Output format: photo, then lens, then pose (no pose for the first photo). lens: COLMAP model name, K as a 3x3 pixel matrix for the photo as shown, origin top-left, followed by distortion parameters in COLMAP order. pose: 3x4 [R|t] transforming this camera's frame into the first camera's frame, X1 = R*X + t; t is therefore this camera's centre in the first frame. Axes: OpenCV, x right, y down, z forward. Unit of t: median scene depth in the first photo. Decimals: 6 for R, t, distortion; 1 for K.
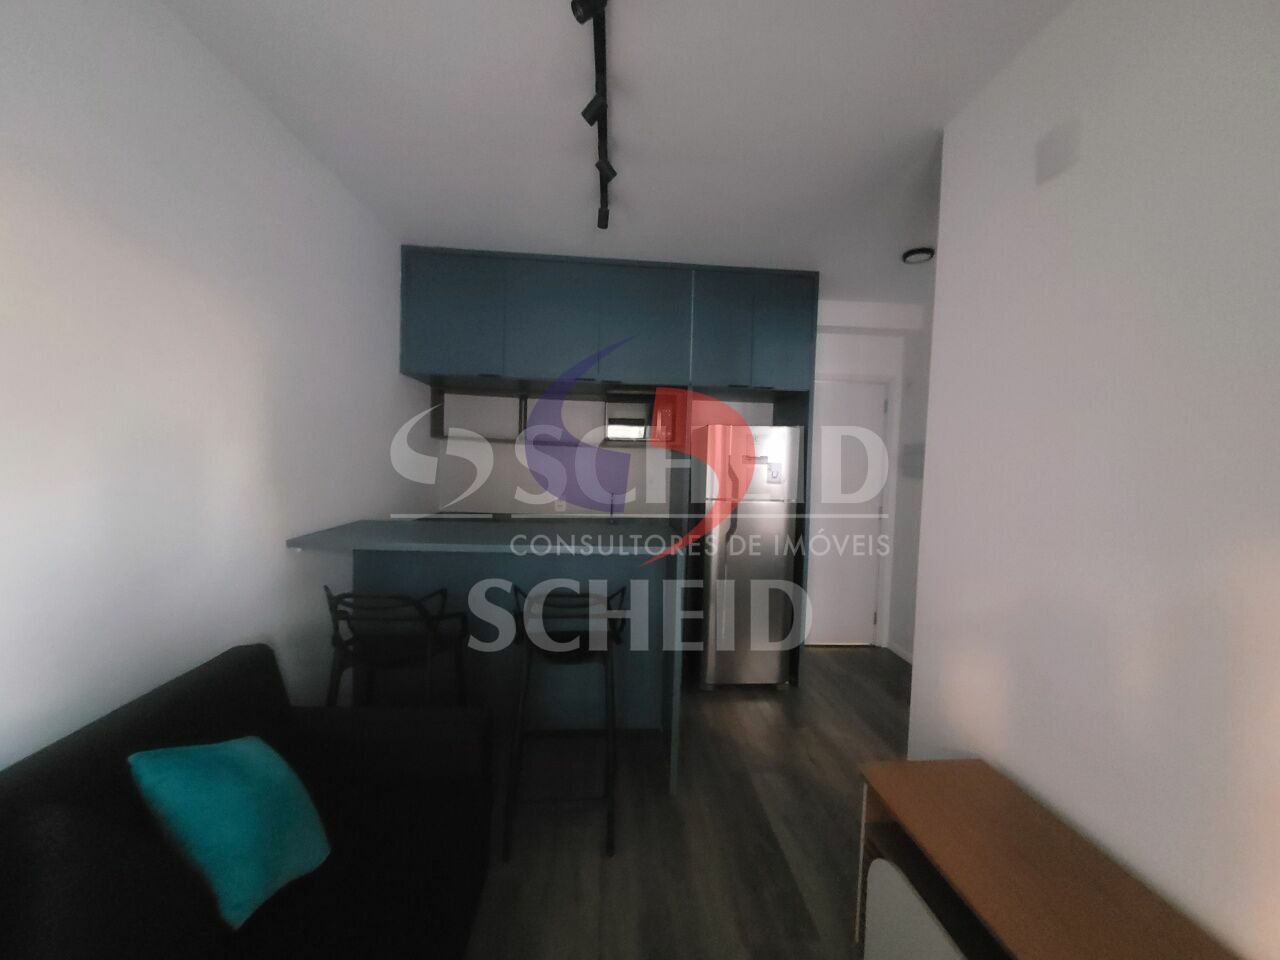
lens RADIAL K [[510.5, 0, 641.2], [0, 510.5, 480.7], [0, 0, 1]] dist [0.000353, -0.000150]
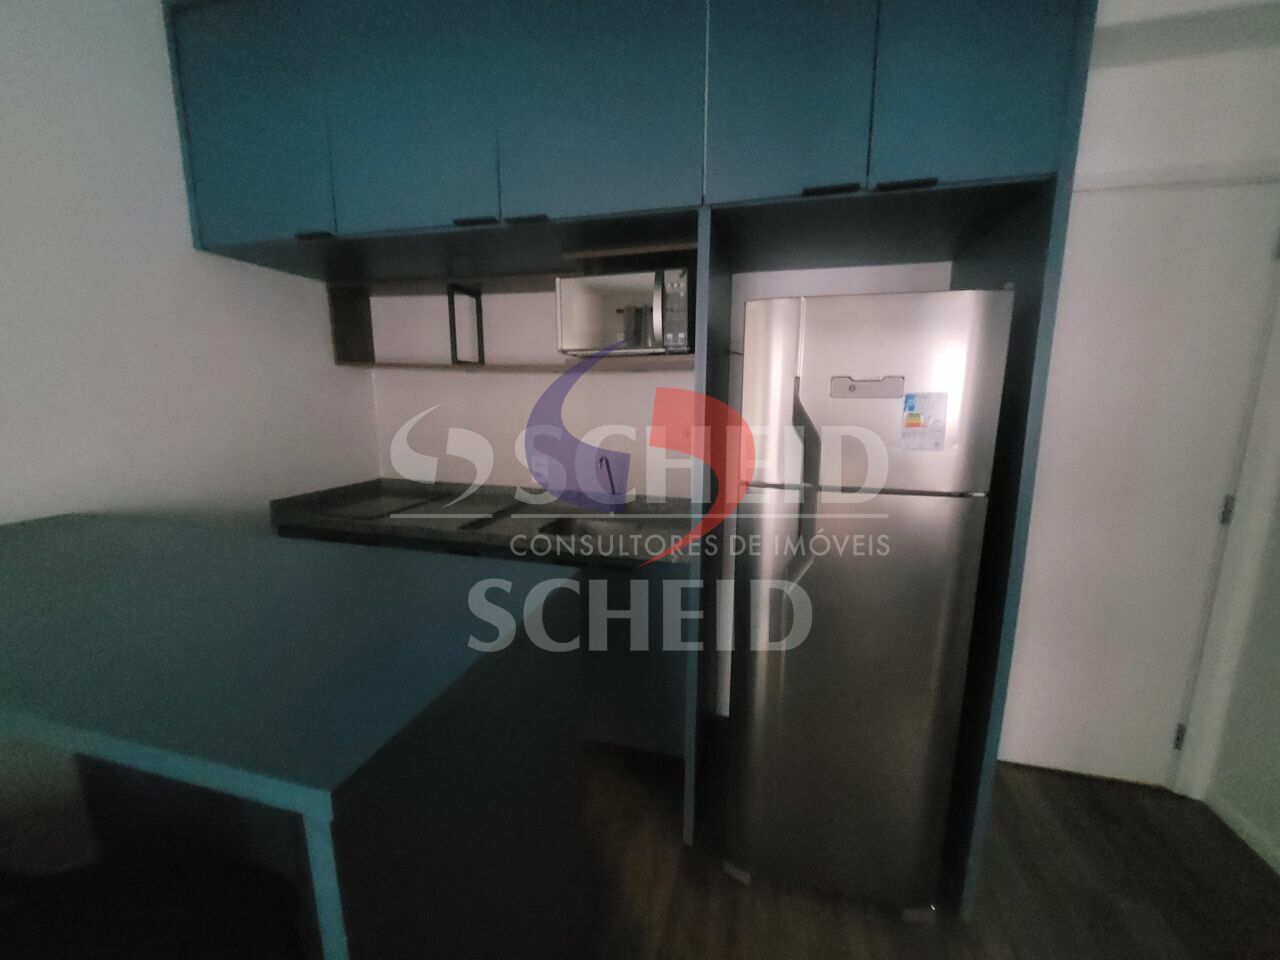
lens RADIAL K [[510.5, 0, 640.3], [0, 510.5, 481.1], [0, 0, 1]] dist [0.000353, -0.000150]
pose [[0.944086, 0.037209, -0.327592, 0.166036], [0.002424, 0.992801, 0.119753, -0.015828], [0.329689, -0.113851, 0.937199, 0.506575]]
